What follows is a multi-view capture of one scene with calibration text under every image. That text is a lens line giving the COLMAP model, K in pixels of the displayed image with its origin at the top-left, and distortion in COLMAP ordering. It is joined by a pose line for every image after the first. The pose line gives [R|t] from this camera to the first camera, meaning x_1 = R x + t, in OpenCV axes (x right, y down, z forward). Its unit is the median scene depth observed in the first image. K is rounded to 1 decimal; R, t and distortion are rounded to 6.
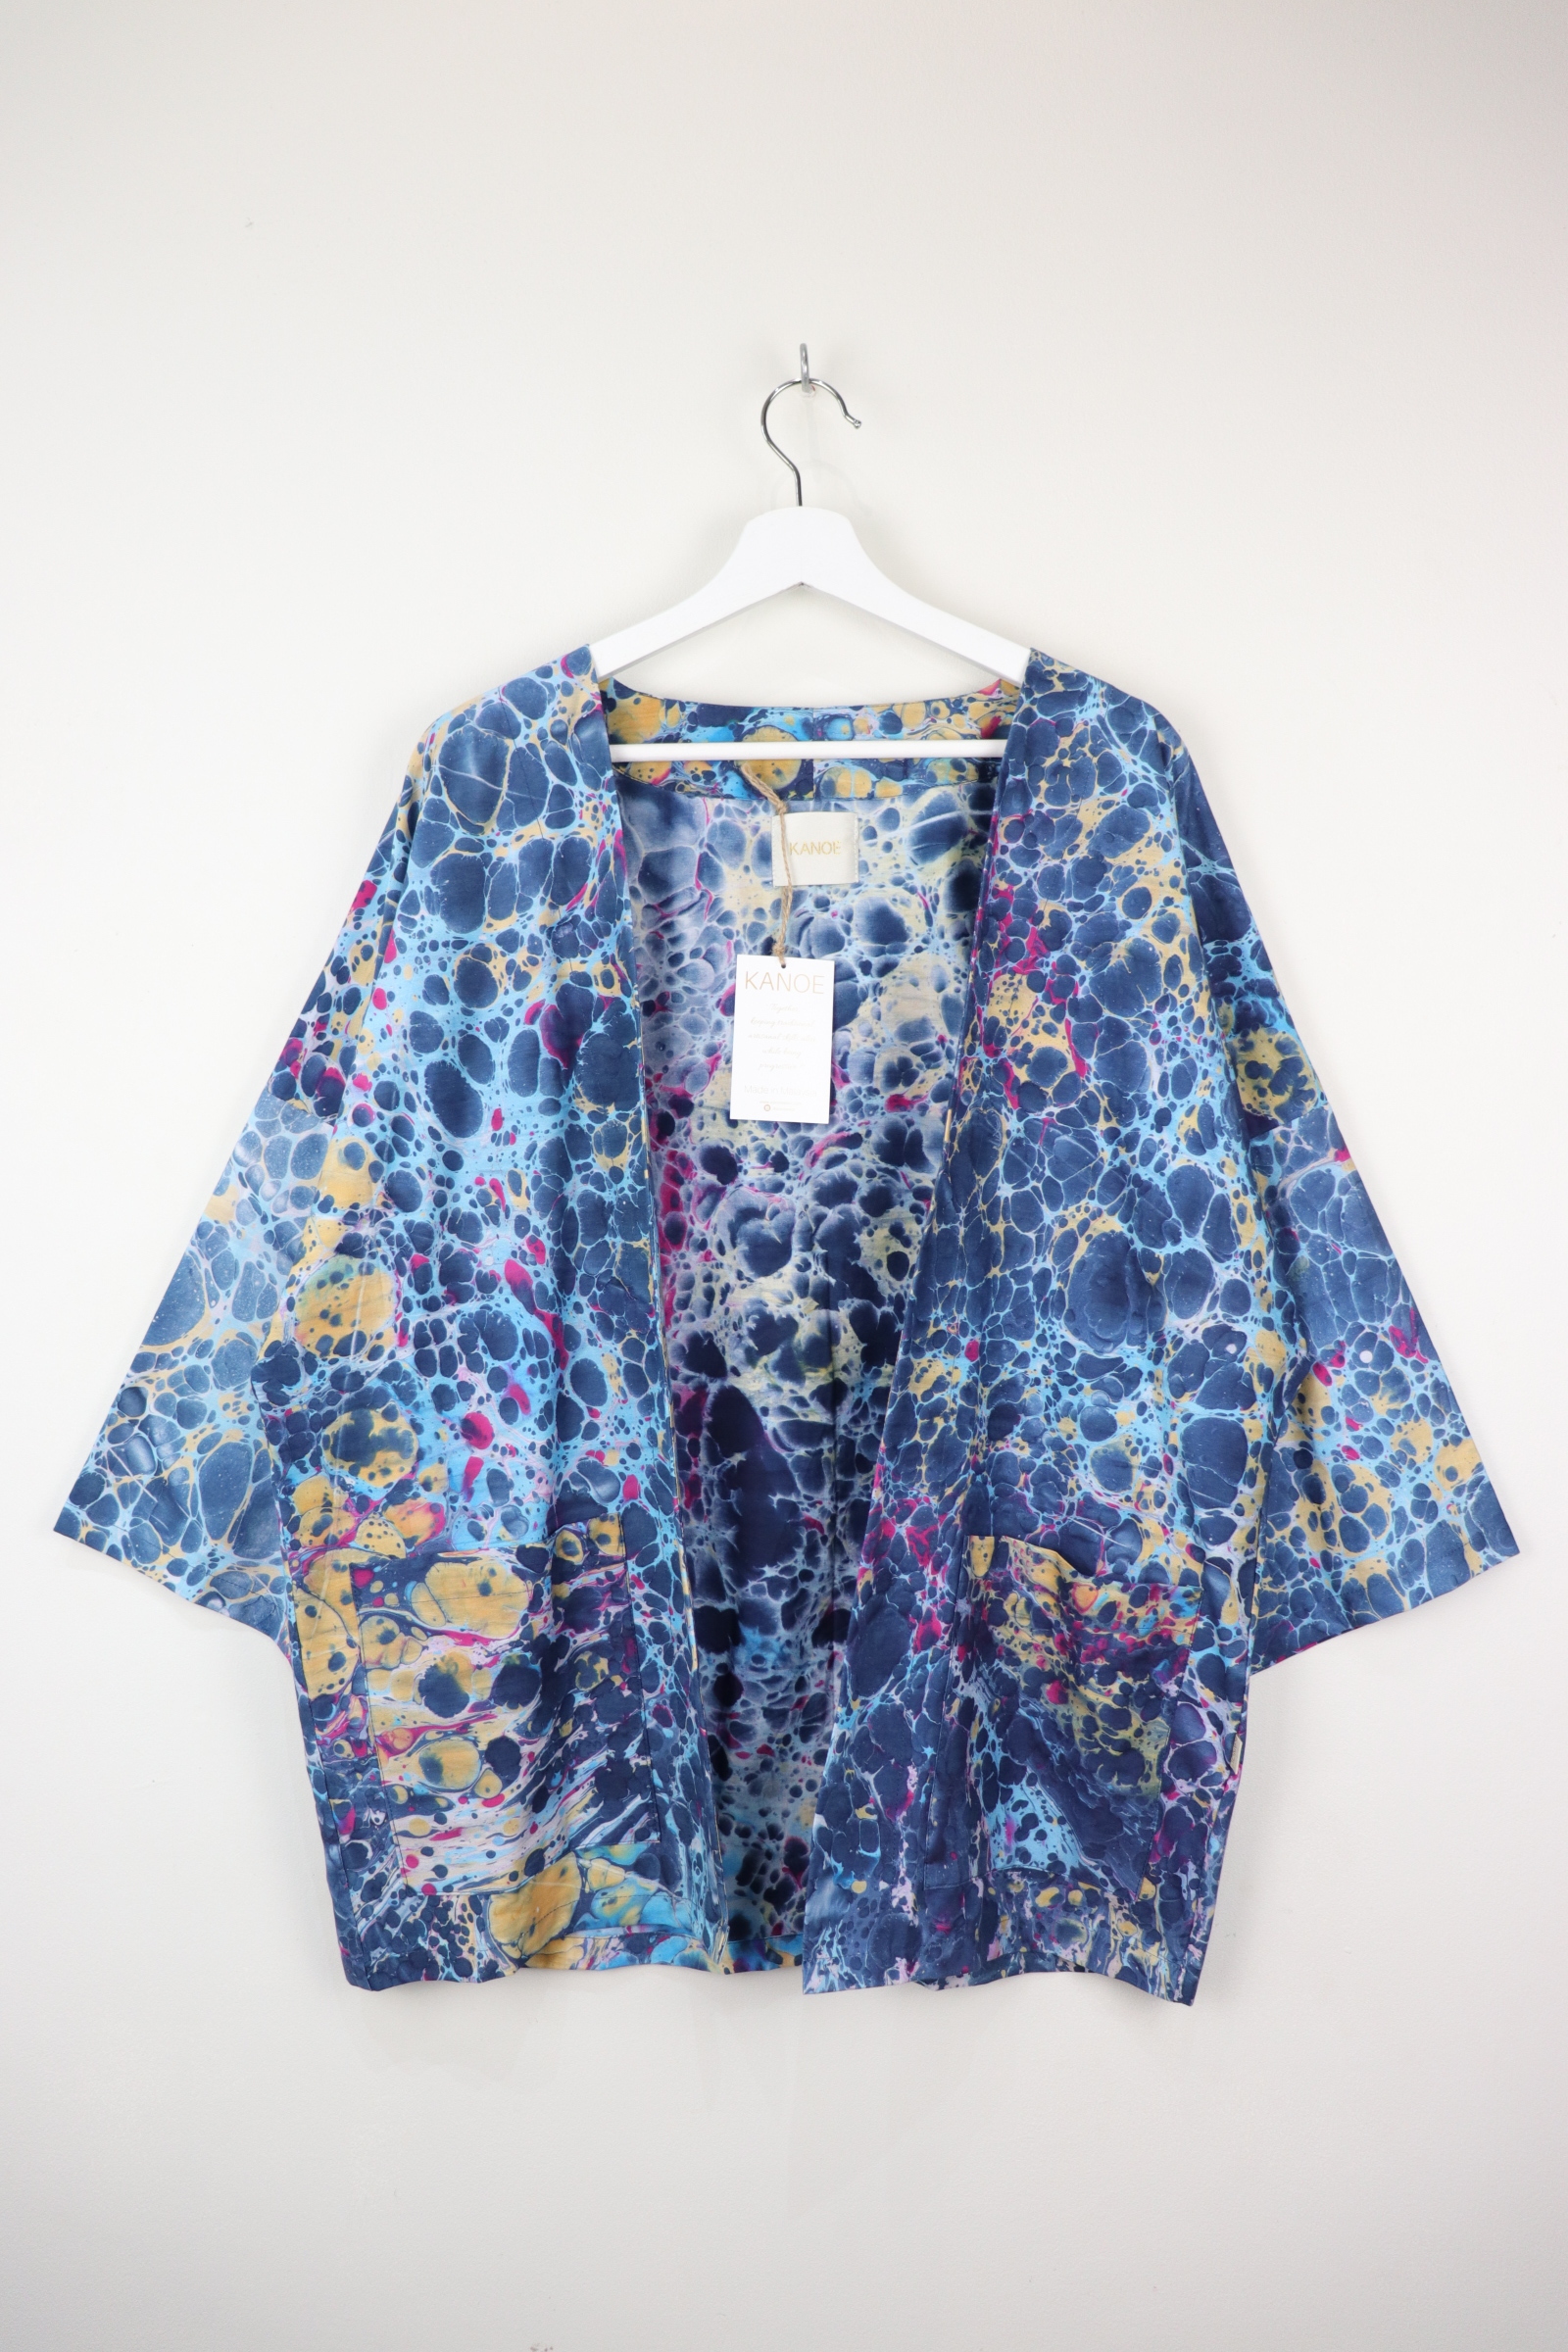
lens RADIAL K [[1954.4, 0, 788.7], [0, 1954.4, 1154.5], [0, 0, 1]] dist [-0.153014, 0.147287]
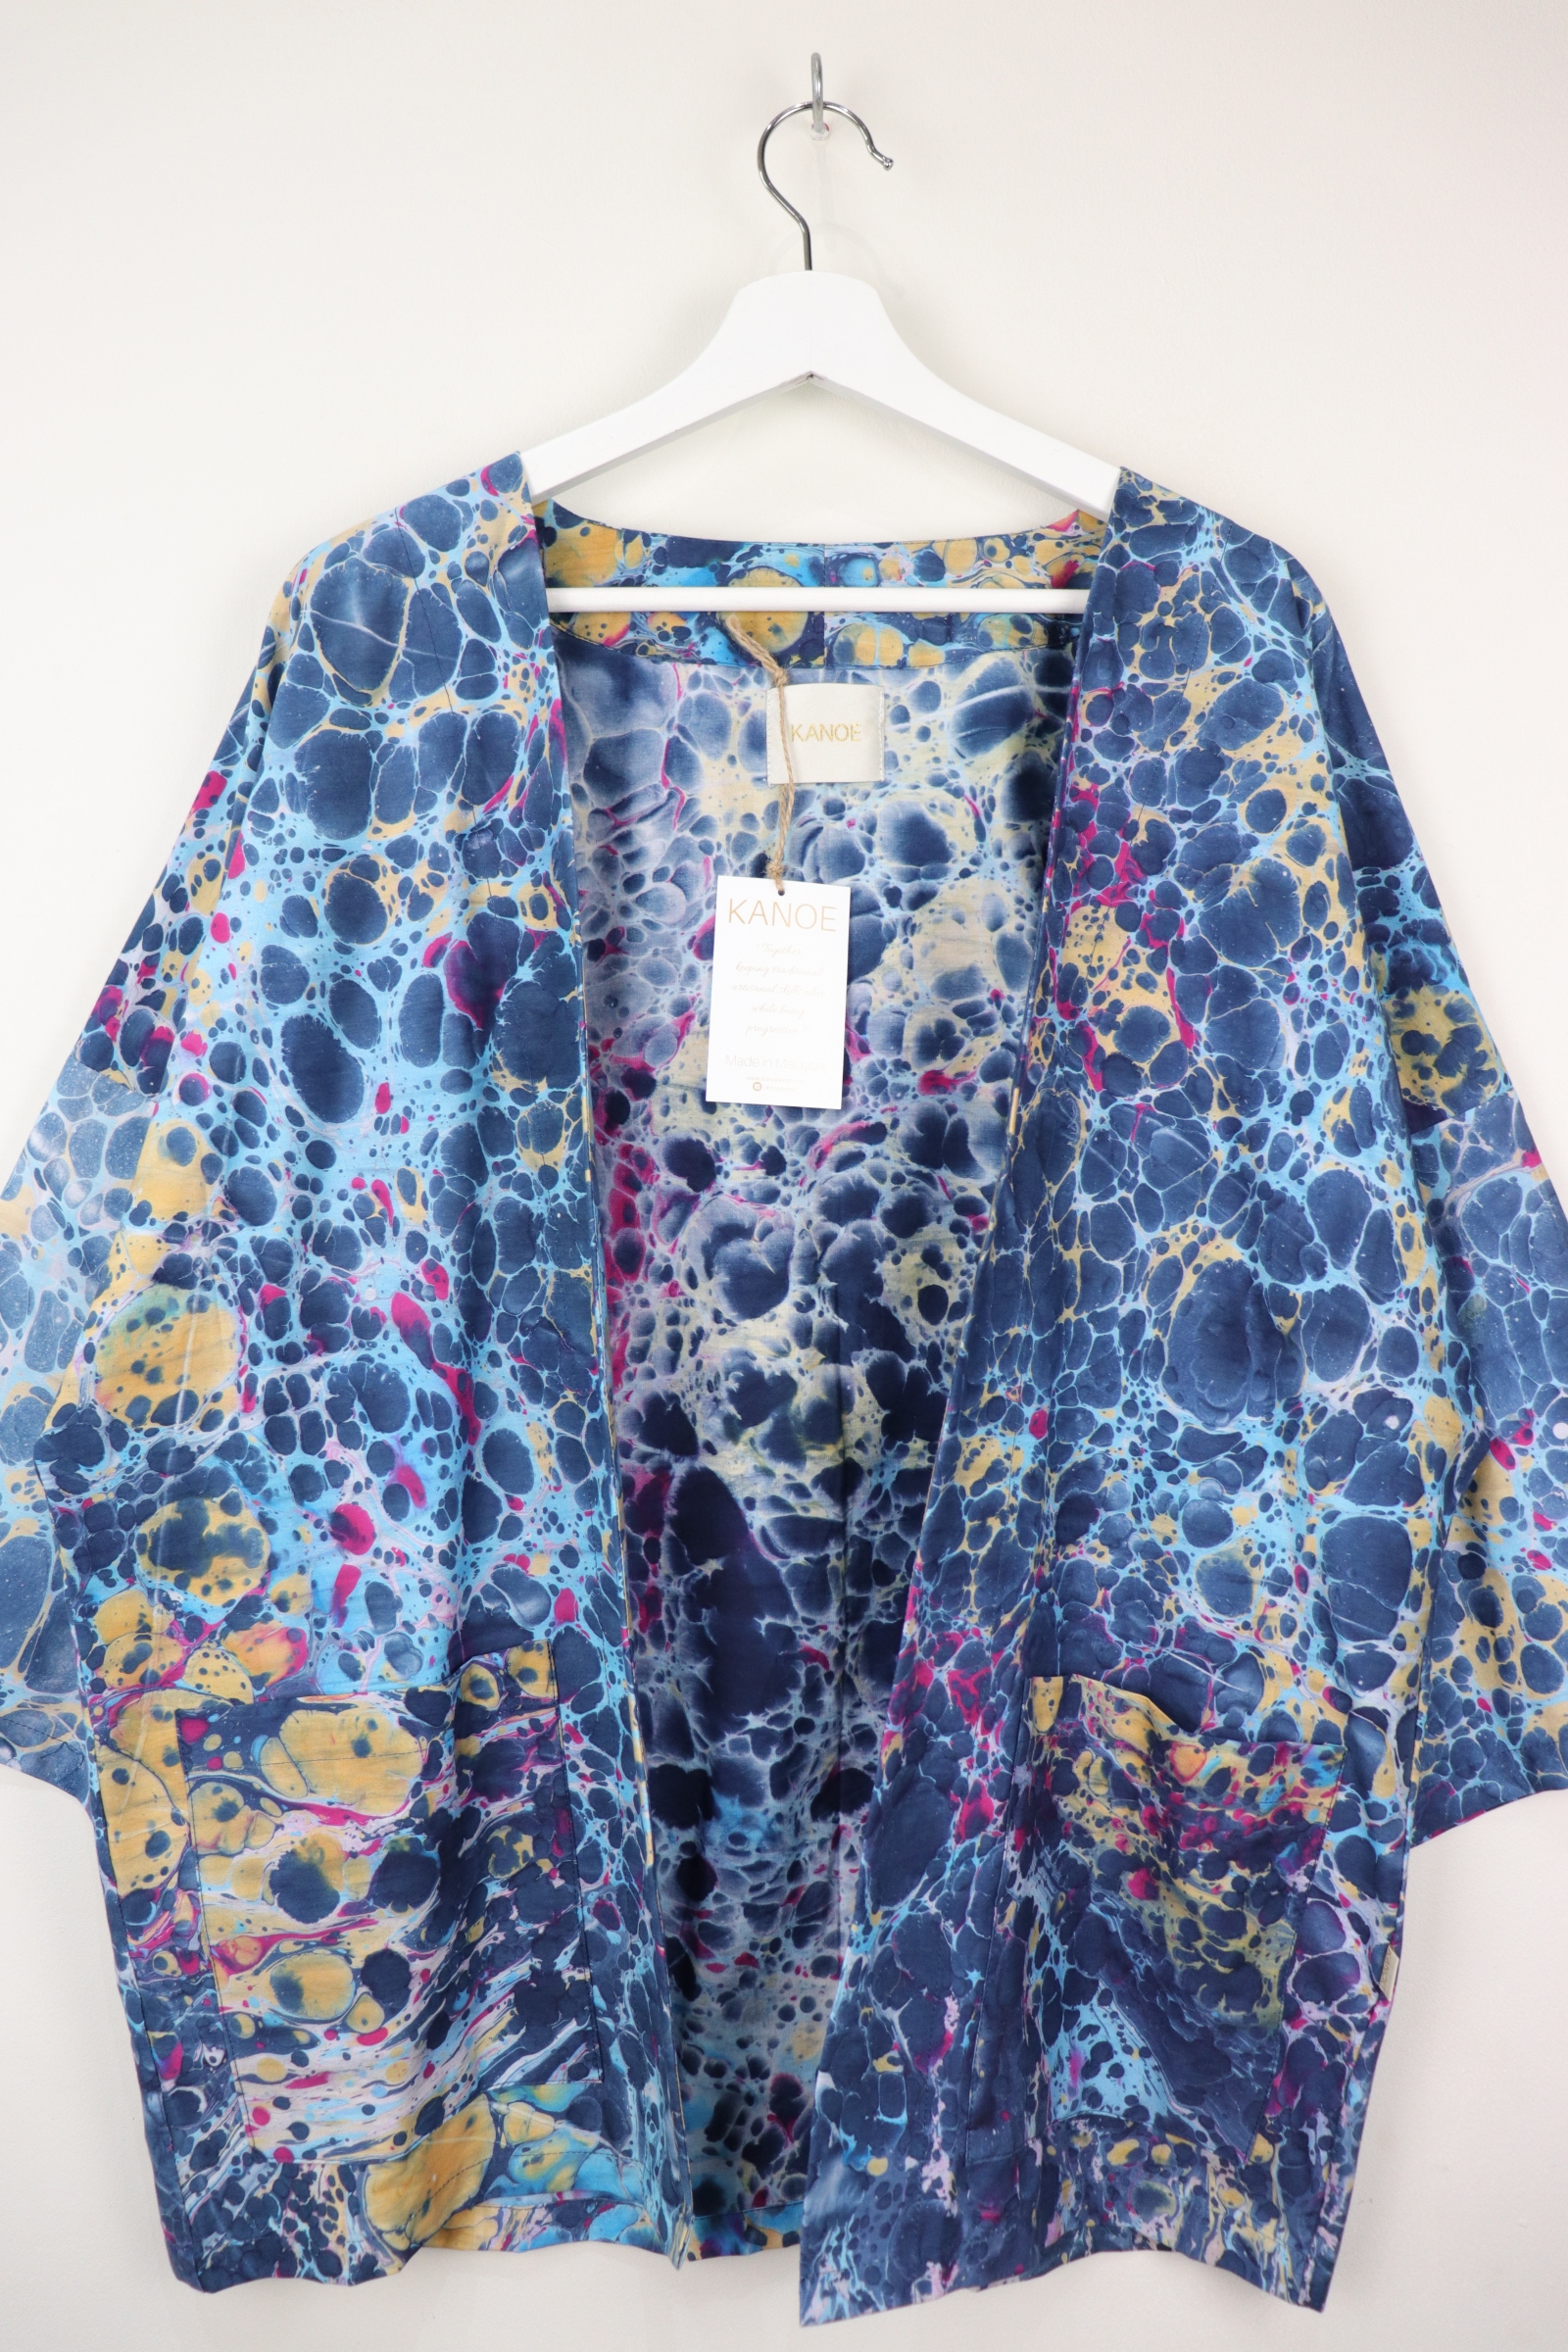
lens RADIAL K [[1954.4, 0, 788.7], [0, 1954.4, 1154.5], [0, 0, 1]] dist [-0.153014, 0.147287]
pose [[0.999741, 0.009166, 0.020813, -0.014213], [-0.009032, 0.999938, -0.006525, 0.006141], [-0.020871, 0.006335, 0.999762, 0.274404]]
